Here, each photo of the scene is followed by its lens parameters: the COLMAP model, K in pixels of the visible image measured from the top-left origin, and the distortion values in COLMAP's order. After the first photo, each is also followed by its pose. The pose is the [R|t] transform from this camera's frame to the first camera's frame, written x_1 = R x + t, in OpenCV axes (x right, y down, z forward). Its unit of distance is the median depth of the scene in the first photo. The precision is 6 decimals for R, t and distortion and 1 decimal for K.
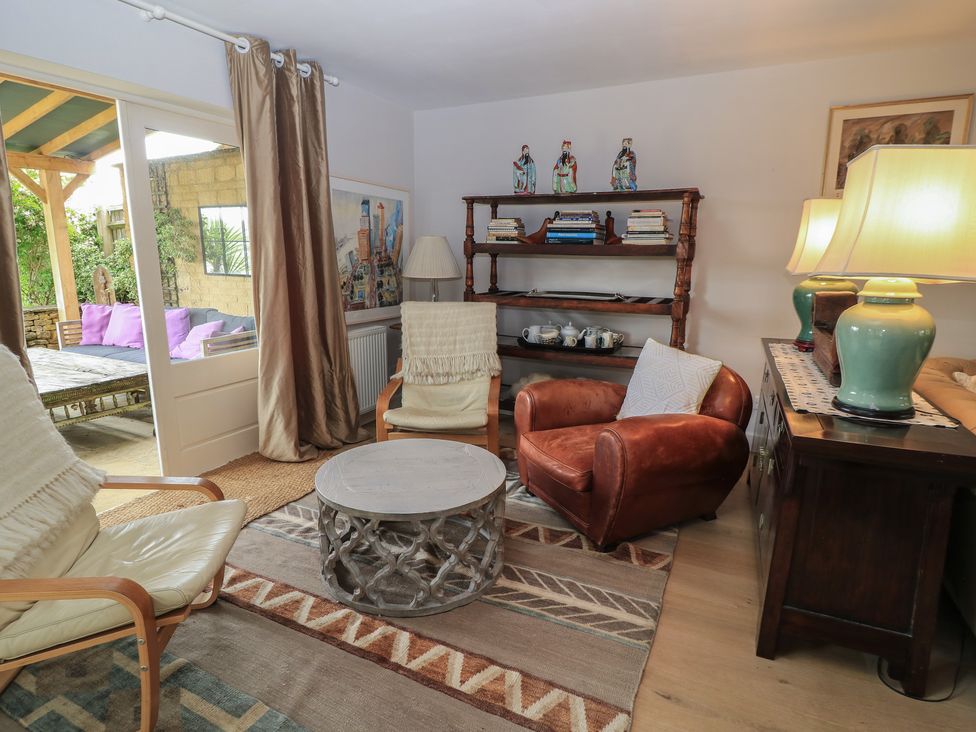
lens RADIAL K [[526.5, 0, 482.2], [0, 526.5, 376.0], [0, 0, 1]] dist [-0.020690, -0.002720]
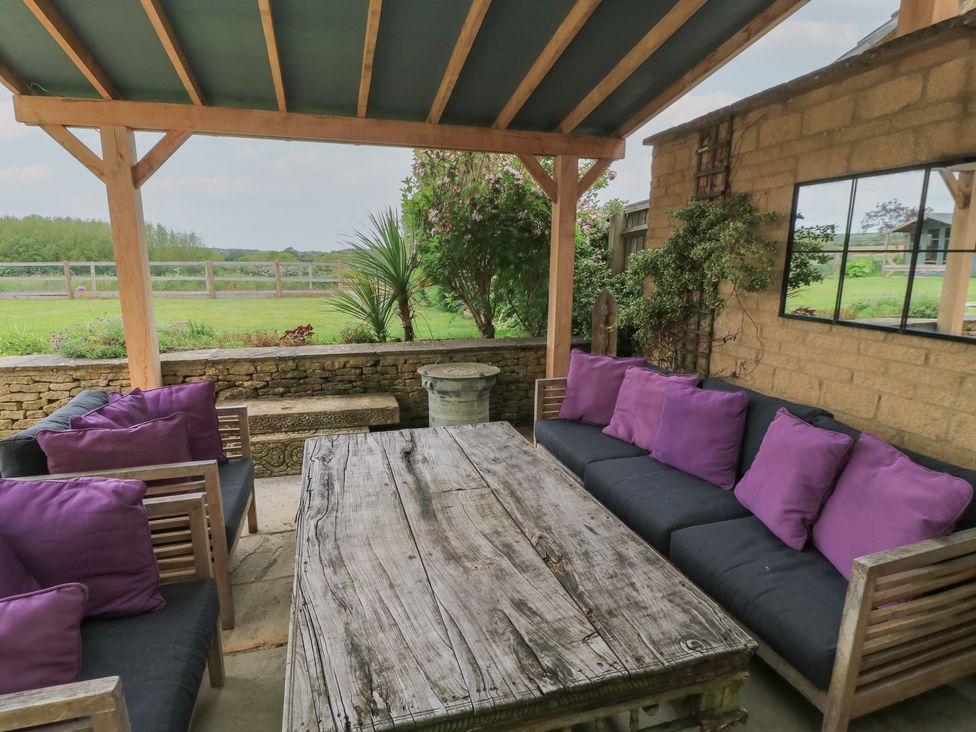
lens RADIAL K [[526.5, 0, 485.9], [0, 526.5, 370.2], [0, 0, 1]] dist [-0.020690, -0.002720]
pose [[0.679122, 0.137992, -0.720938, -0.332944], [-0.163768, 0.985898, 0.034438, -0.107647], [0.715523, 0.094679, 0.692144, 0.422990]]
